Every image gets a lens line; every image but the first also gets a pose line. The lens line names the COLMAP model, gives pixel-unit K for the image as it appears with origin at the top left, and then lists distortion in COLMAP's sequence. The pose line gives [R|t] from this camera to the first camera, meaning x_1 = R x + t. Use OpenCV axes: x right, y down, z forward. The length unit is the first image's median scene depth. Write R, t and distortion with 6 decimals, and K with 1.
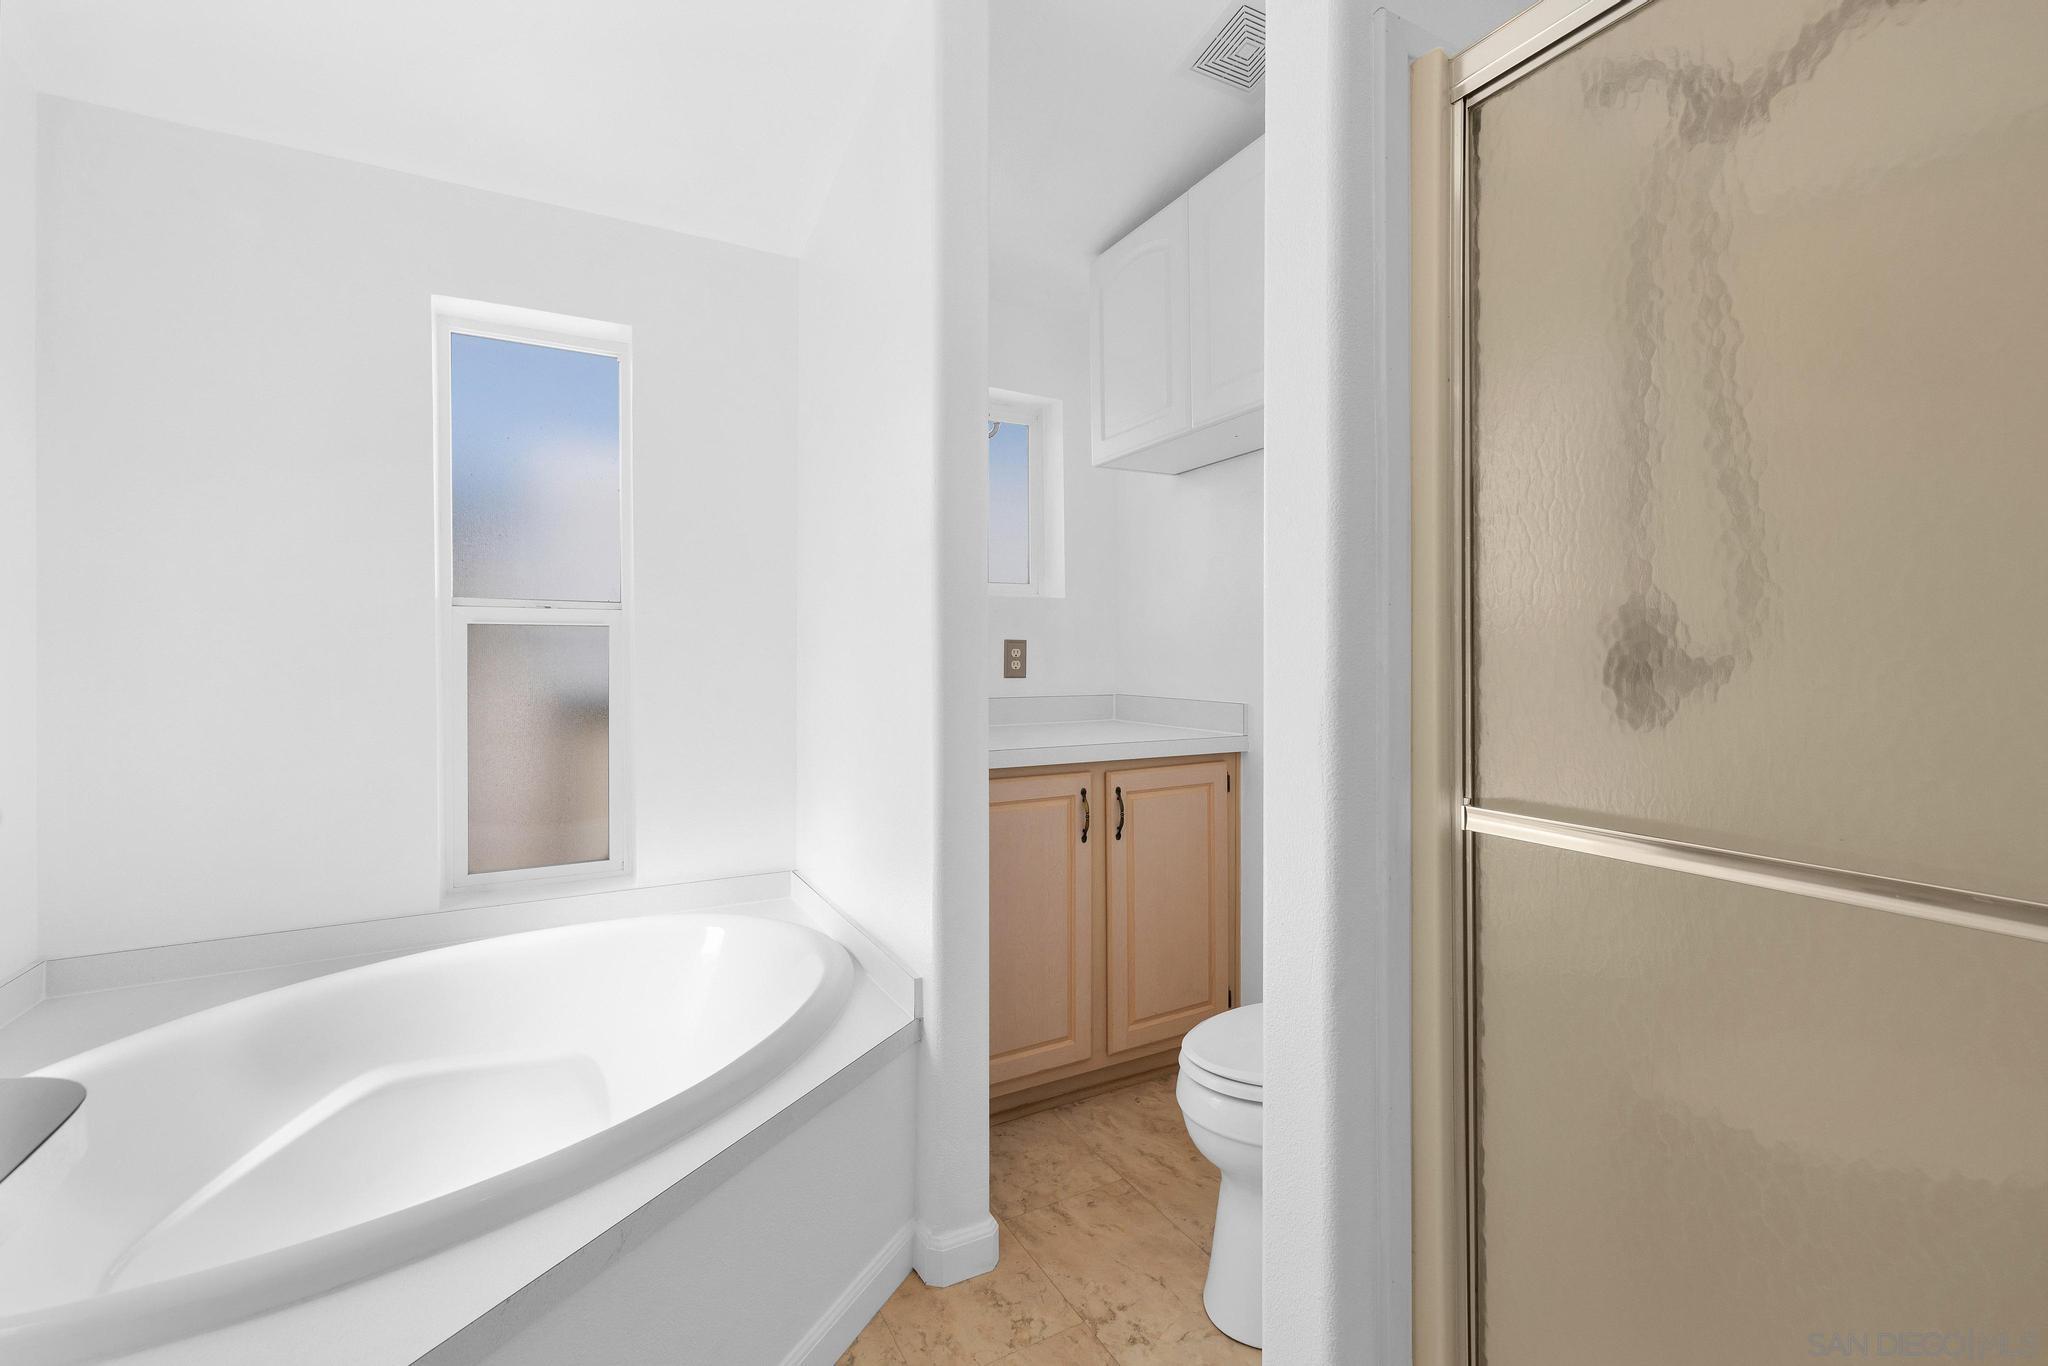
lens RADIAL K [[872.9, 0, 1035.0], [0, 872.9, 652.2], [0, 0, 1]] dist [0.000747, 0.000184]
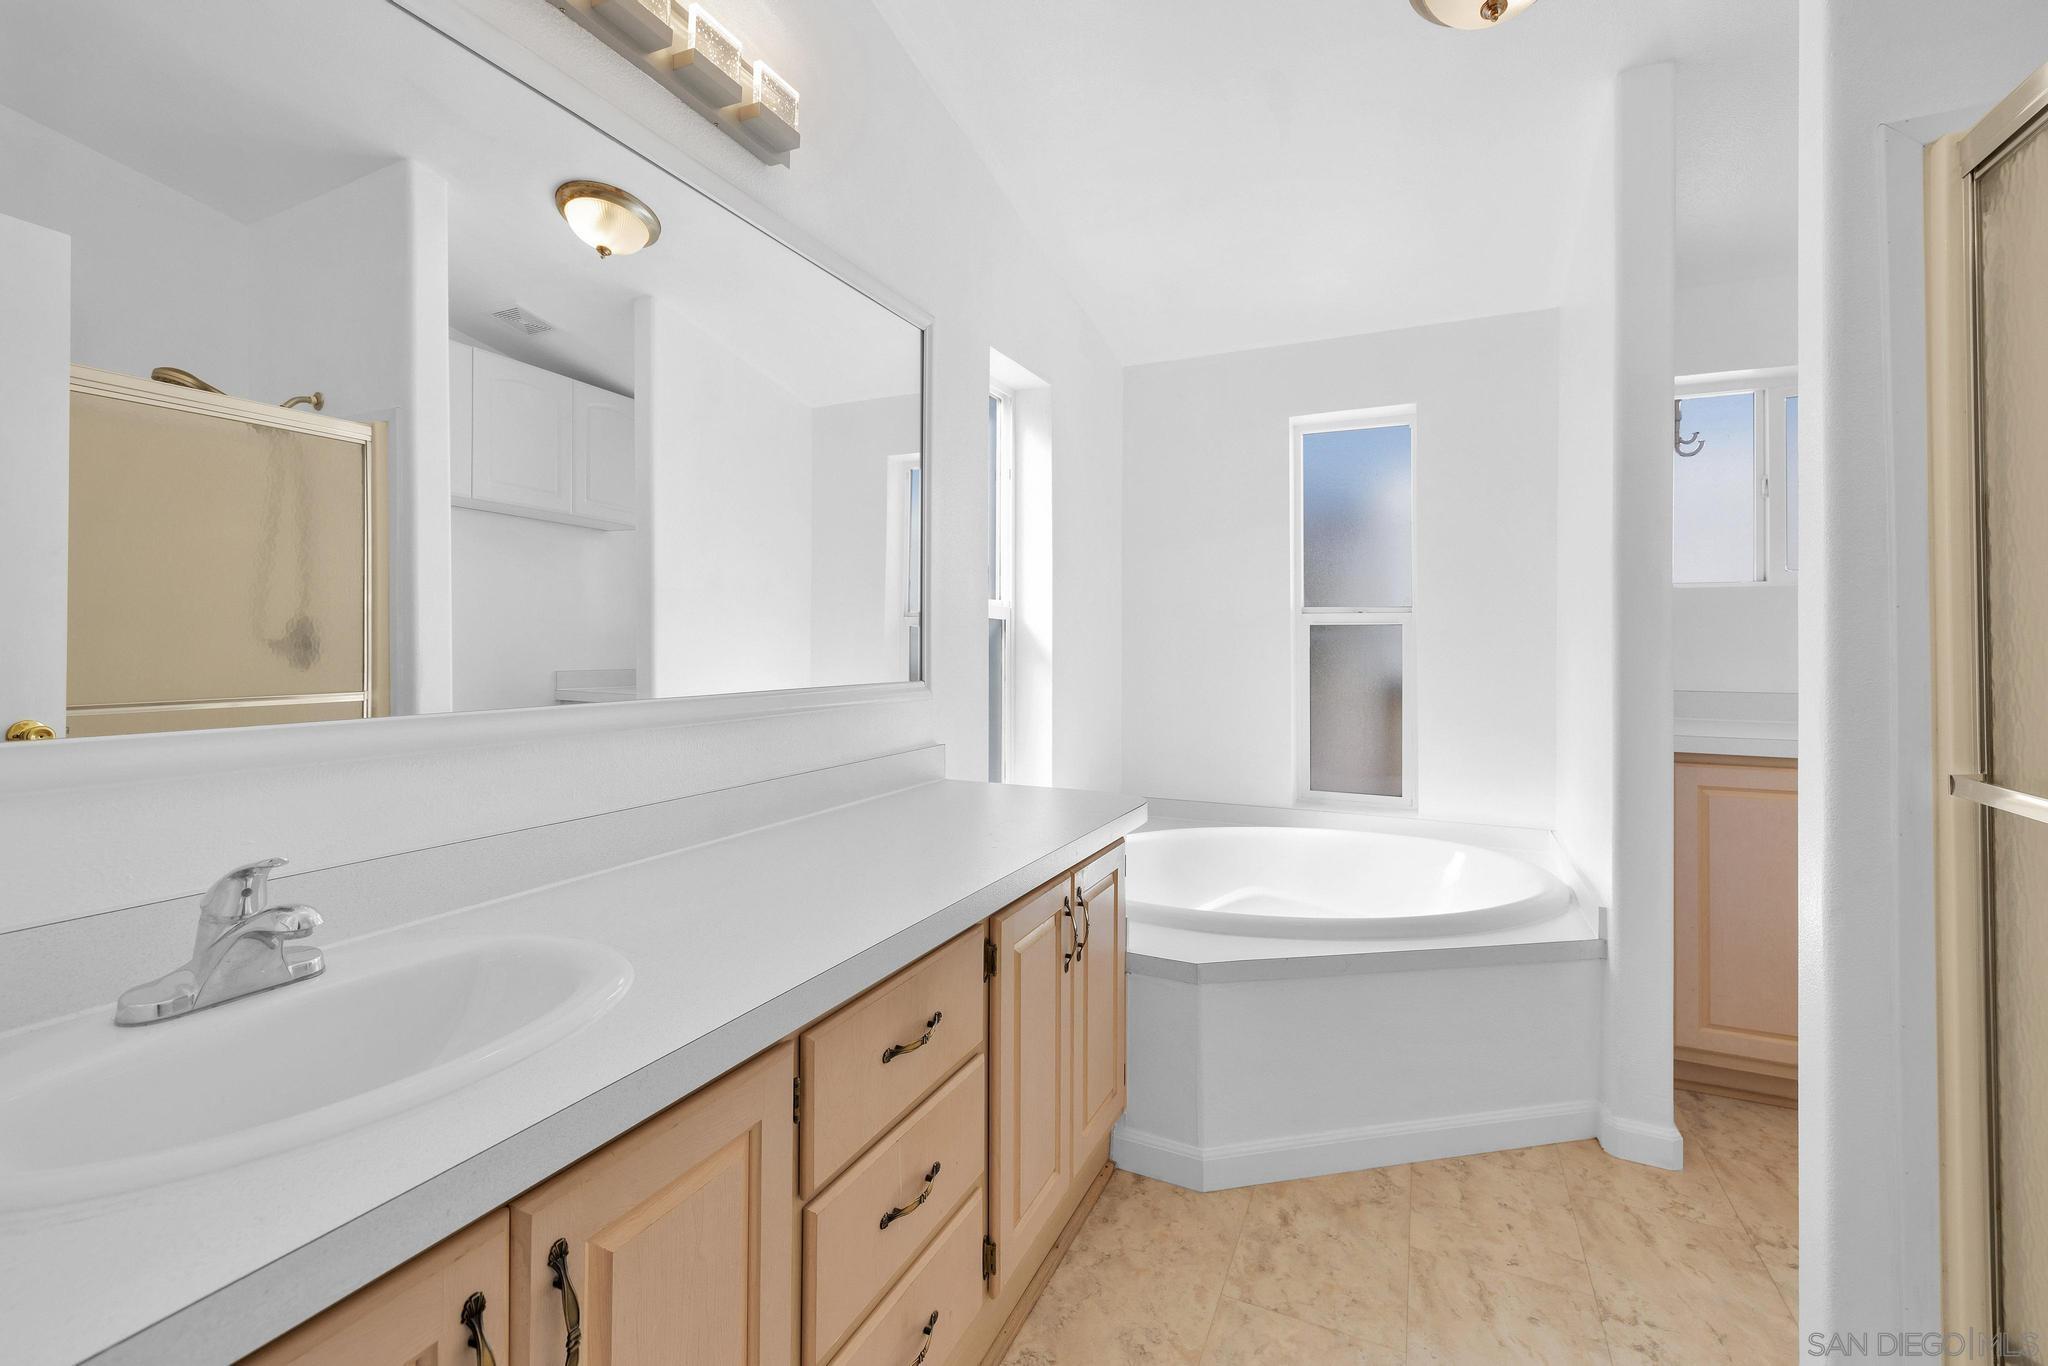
lens RADIAL K [[872.9, 0, 1025.8], [0, 872.9, 637.6], [0, 0, 1]] dist [0.000747, 0.000184]
pose [[0.588816, -0.002049, -0.808264, 0.330523], [-0.005128, 0.999967, -0.006271, 0.001487], [0.808251, 0.007837, 0.588786, -0.339382]]
